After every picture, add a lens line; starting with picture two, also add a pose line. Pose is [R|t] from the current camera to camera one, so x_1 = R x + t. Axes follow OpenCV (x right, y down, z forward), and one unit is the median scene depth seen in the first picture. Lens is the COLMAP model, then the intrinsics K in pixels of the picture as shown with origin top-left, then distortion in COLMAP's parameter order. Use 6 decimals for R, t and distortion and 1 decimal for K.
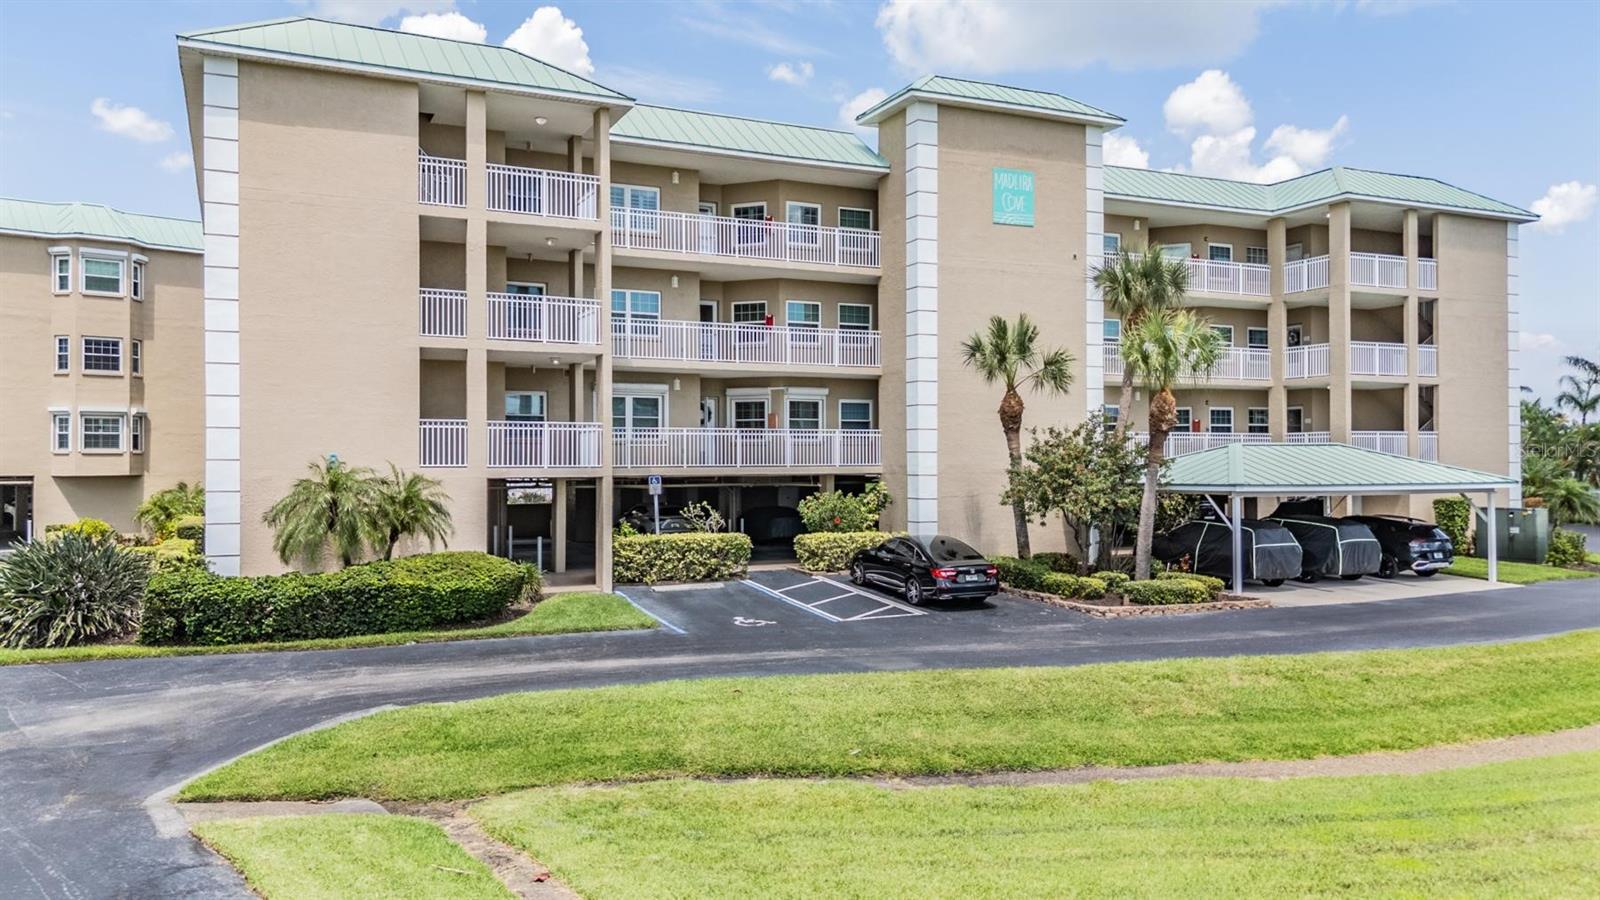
lens RADIAL K [[1117.9, 0, 752.0], [0, 1117.9, 466.3], [0, 0, 1]] dist [0.071699, -0.058480]
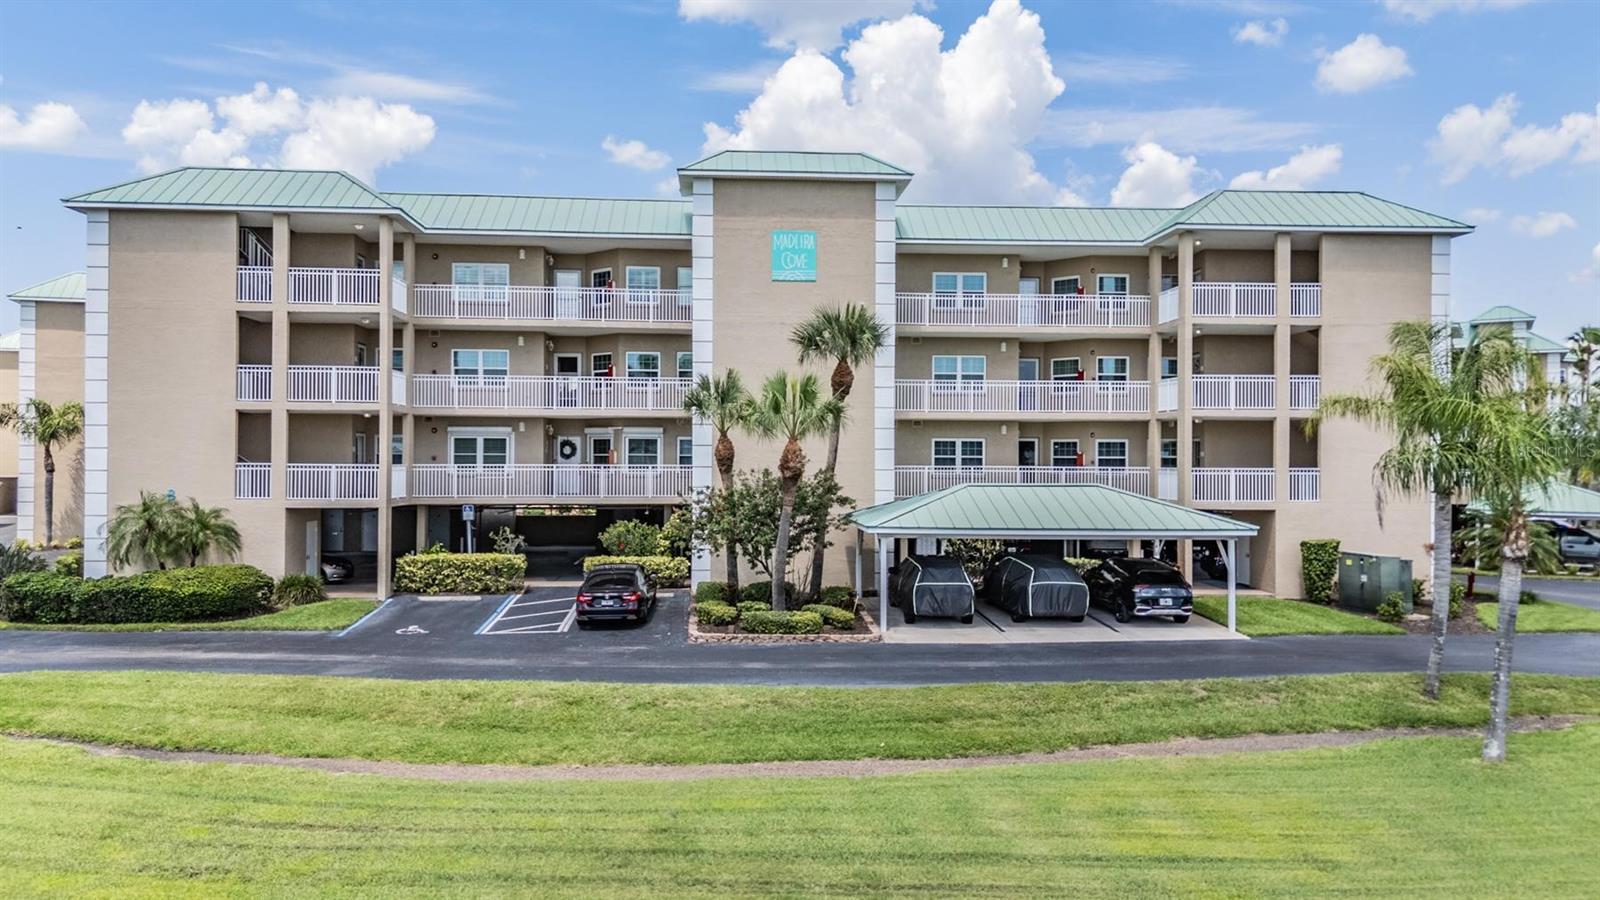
lens RADIAL K [[1111.3, 0, 800.0], [0, 1111.3, 450.0], [0, 0, 1]] dist [0.066374, -0.052518]
pose [[0.937597, 0.004228, -0.347697, 0.632688], [-0.008448, 0.999908, -0.010622, -0.038711], [0.347620, 0.012897, 0.937547, -0.014000]]
